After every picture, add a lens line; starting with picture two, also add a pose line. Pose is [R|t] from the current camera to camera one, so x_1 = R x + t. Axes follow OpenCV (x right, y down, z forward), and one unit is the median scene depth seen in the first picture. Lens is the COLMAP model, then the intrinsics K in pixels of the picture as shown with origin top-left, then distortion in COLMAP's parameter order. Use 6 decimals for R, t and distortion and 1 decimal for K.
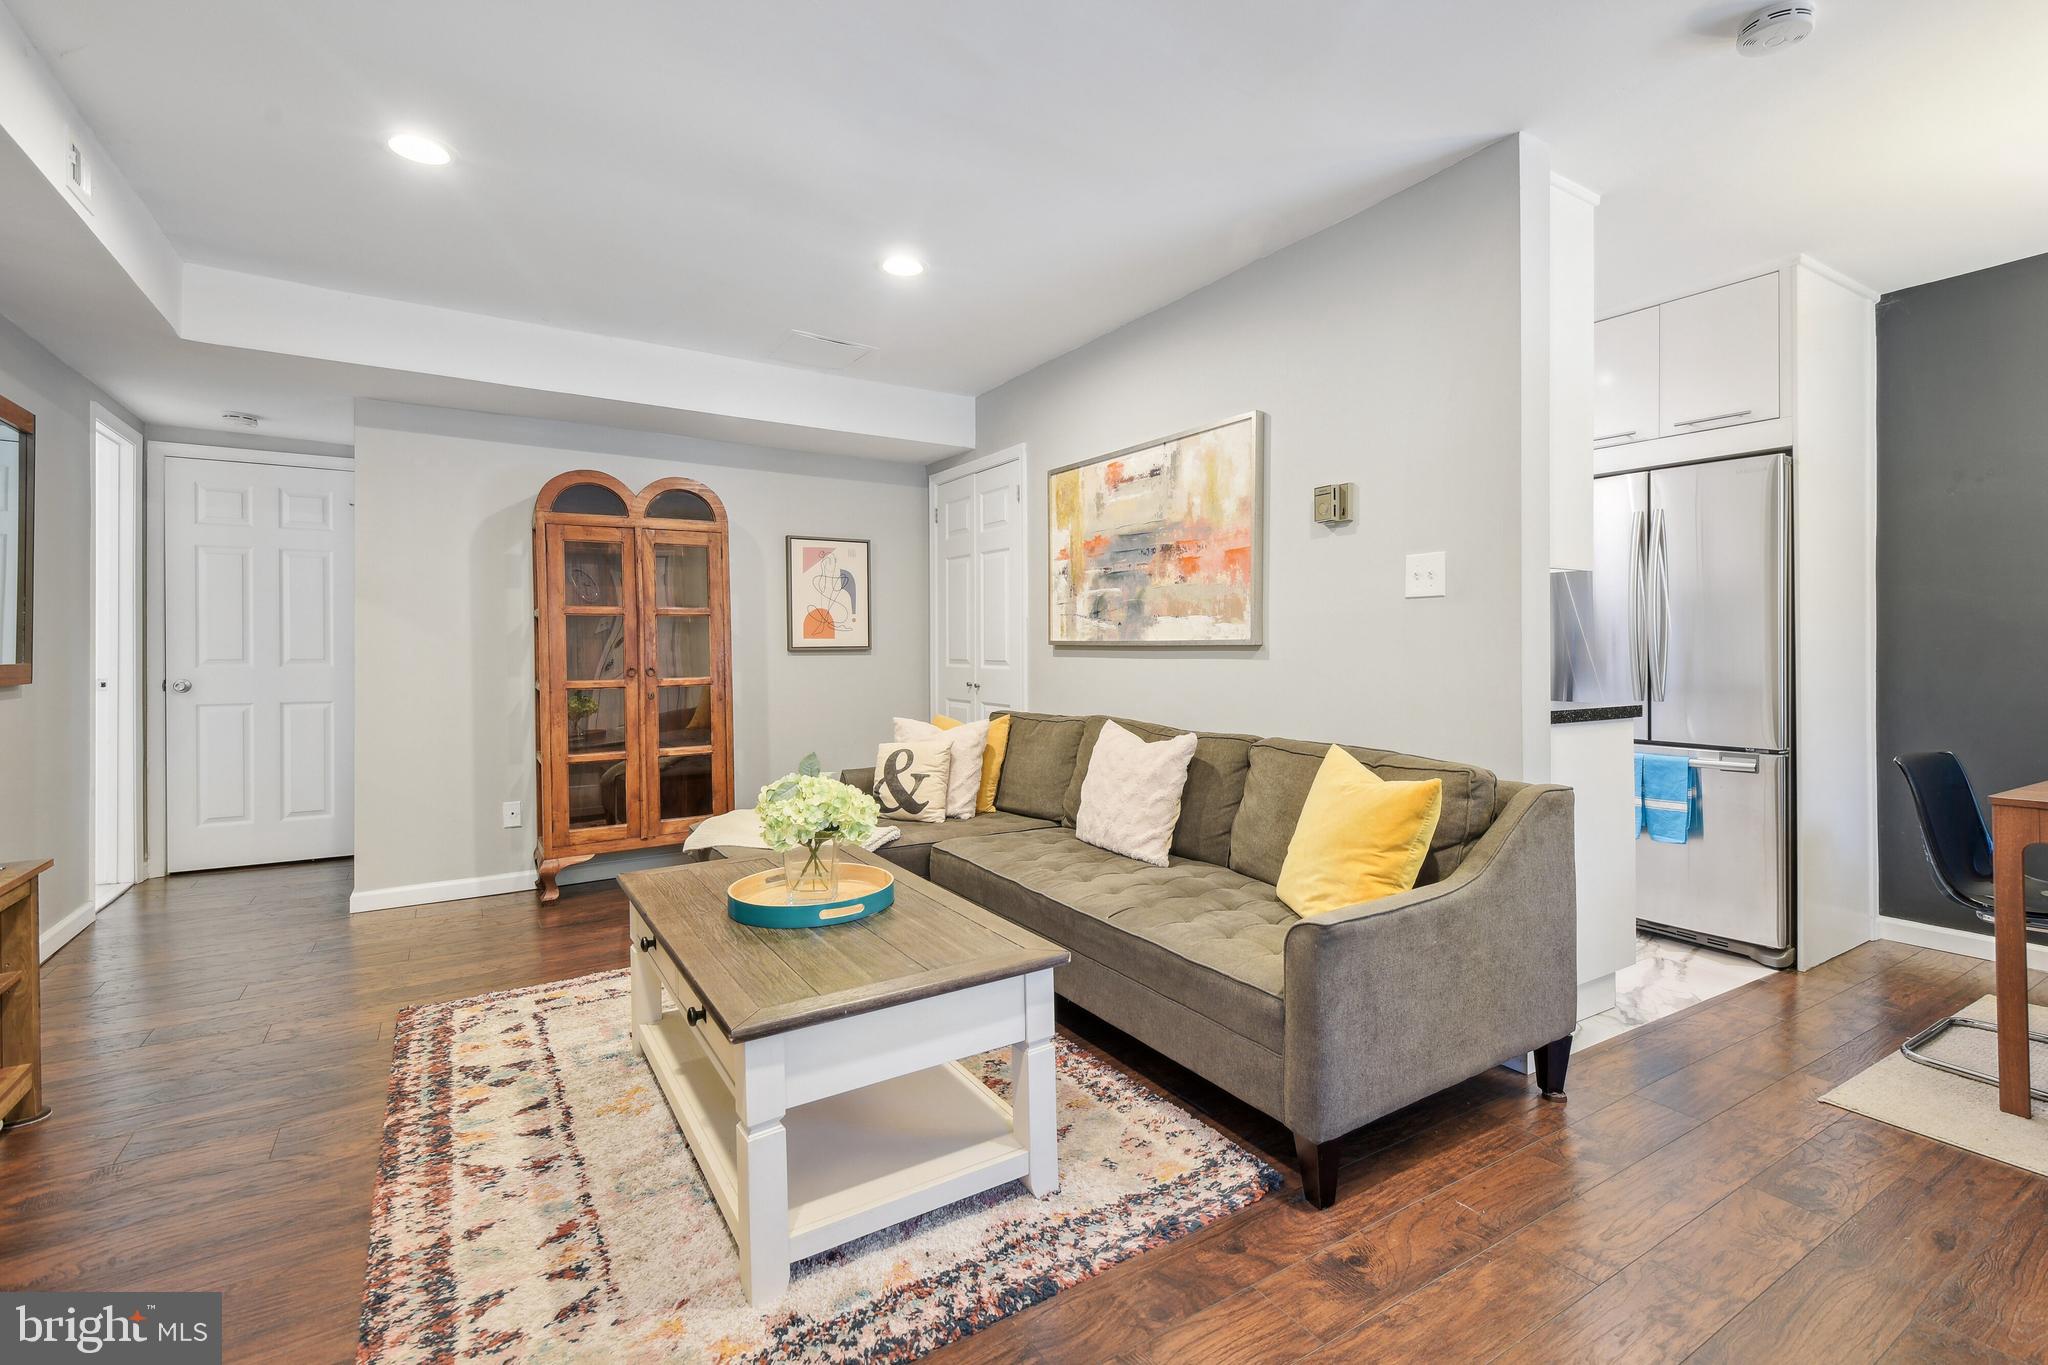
lens RADIAL K [[906.0, 0, 1061.3], [0, 906.0, 651.3], [0, 0, 1]] dist [0.011529, -0.014106]
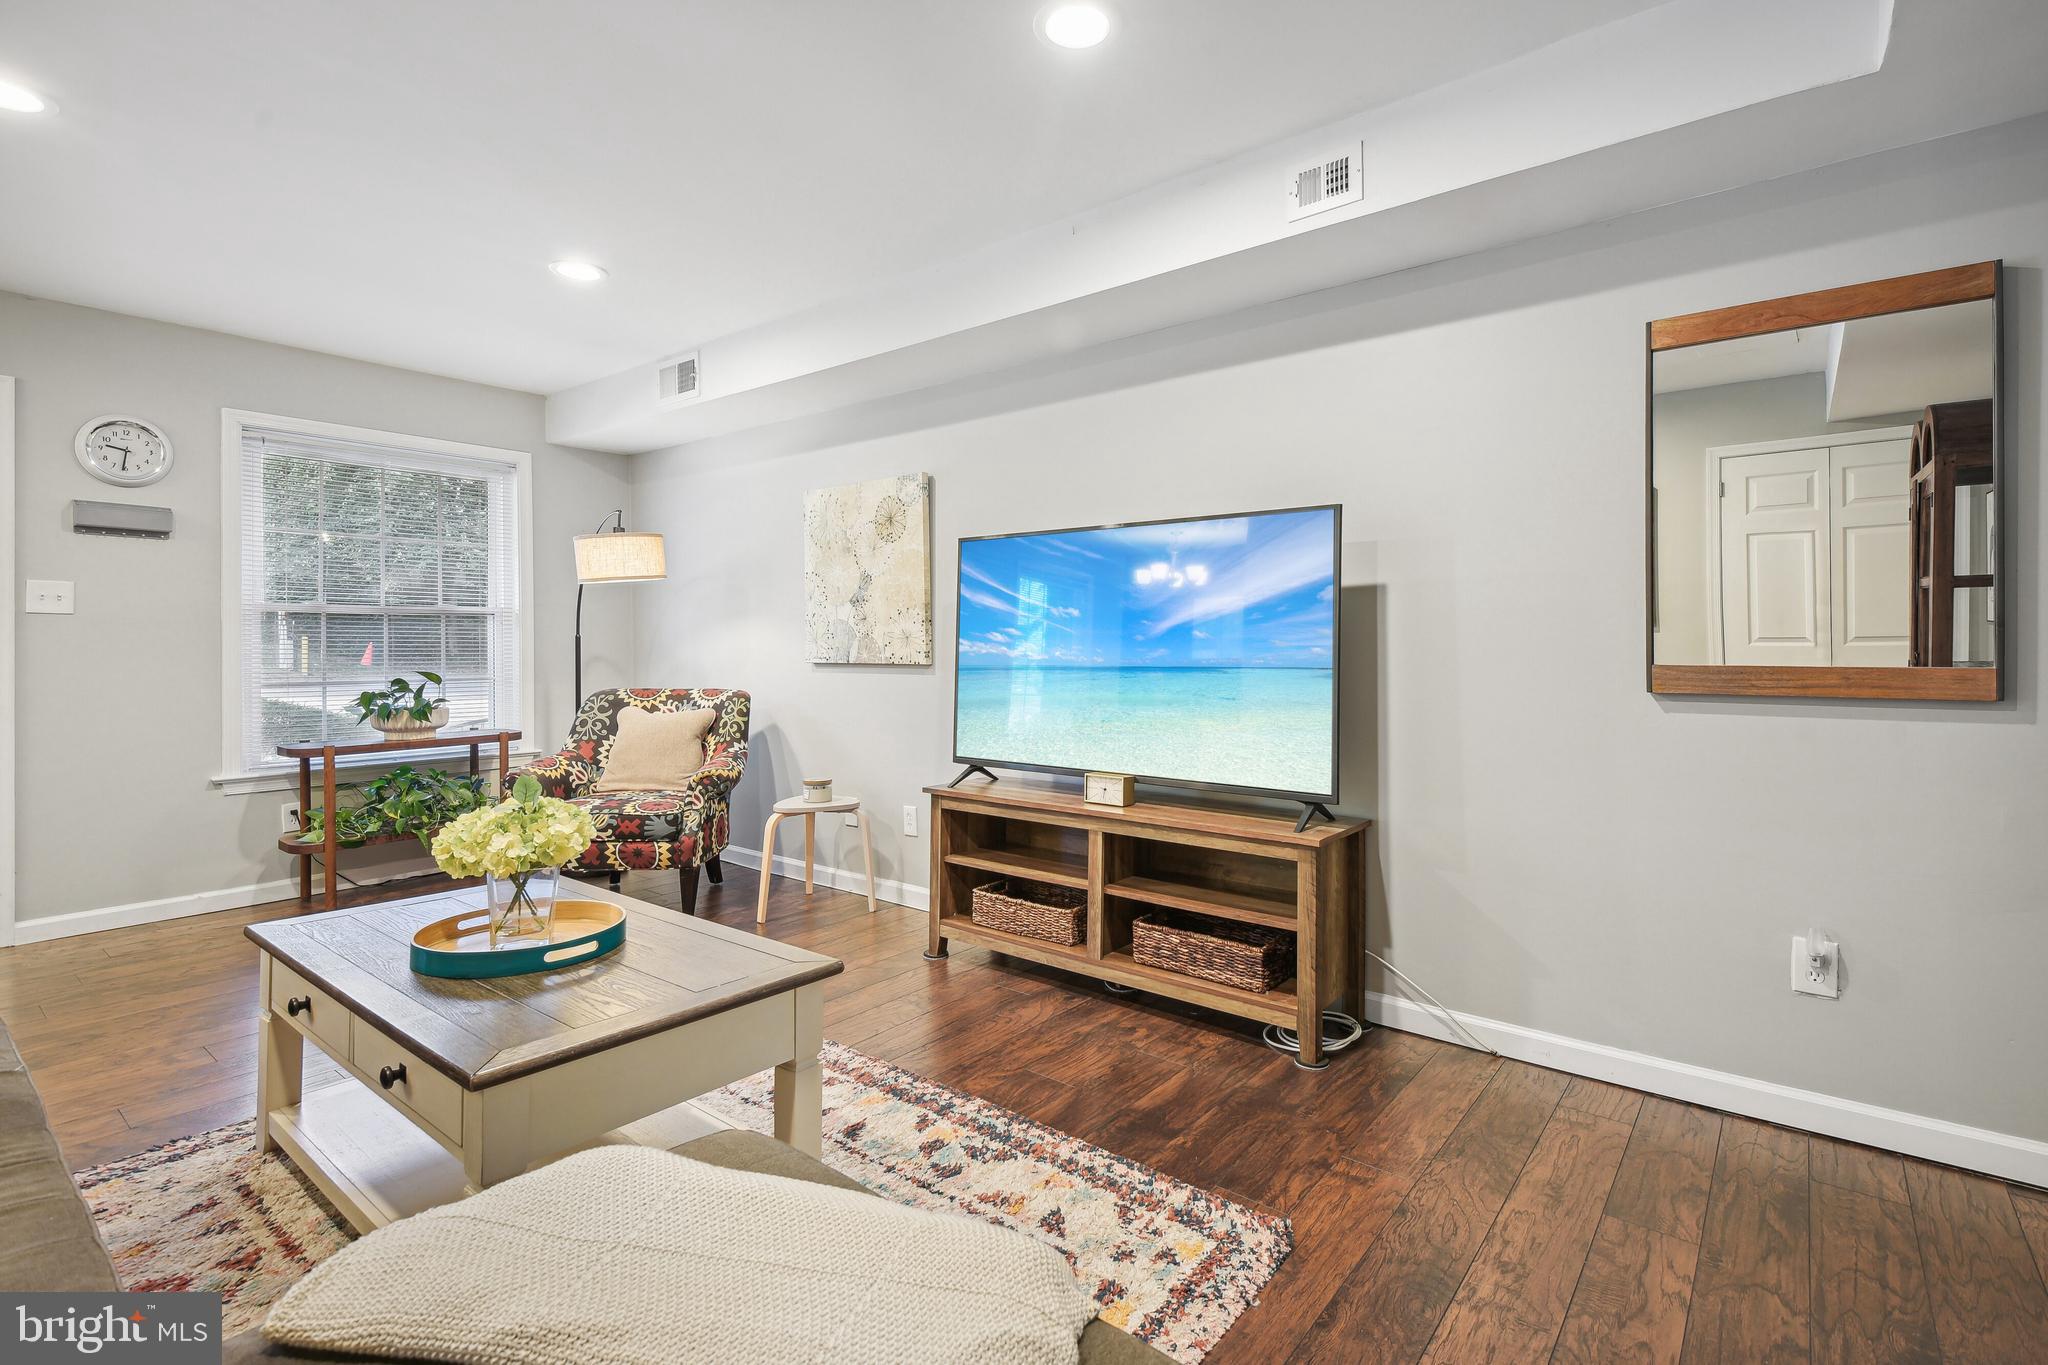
lens RADIAL K [[953.2, 0, 1073.7], [0, 953.2, 636.3], [0, 0, 1]] dist [0.007854, 0.000173]
pose [[-0.948242, 0.000066, -0.317548, -0.361986], [0.003006, 0.999957, -0.008769, -0.006872], [0.317534, -0.009270, -0.948201, 1.534287]]
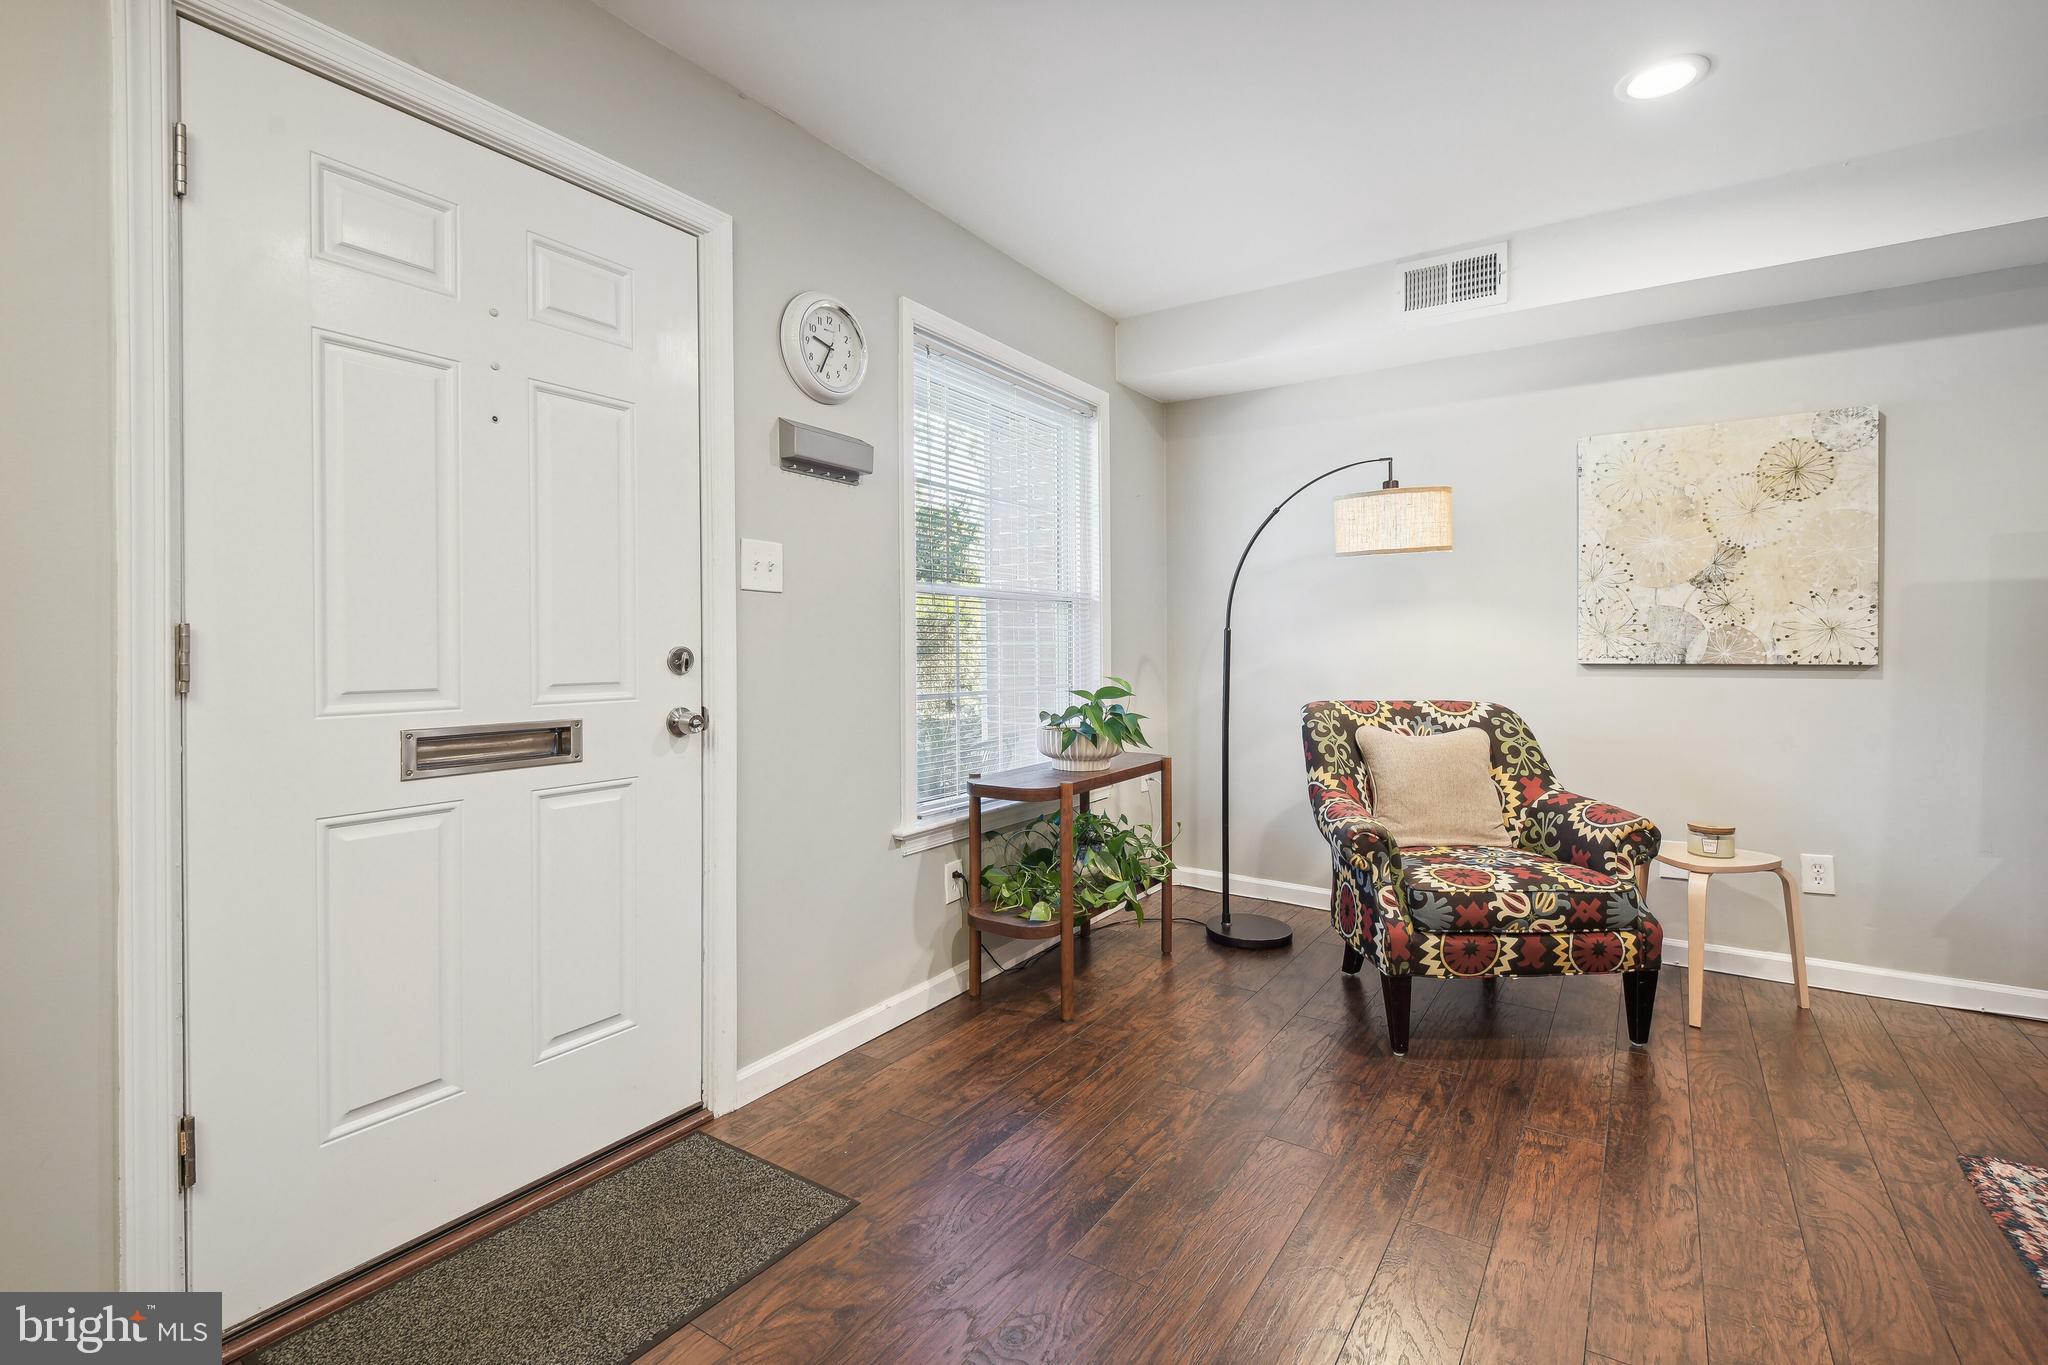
lens RADIAL K [[857.5, 0, 1022.6], [0, 857.5, 618.0], [0, 0, 1]] dist [-0.014448, -0.000059]
pose [[-0.939563, -0.008598, -0.342267, 0.568493], [-0.000948, 0.999746, -0.022513, -0.010923], [0.342373, -0.020828, -0.939333, 0.652362]]
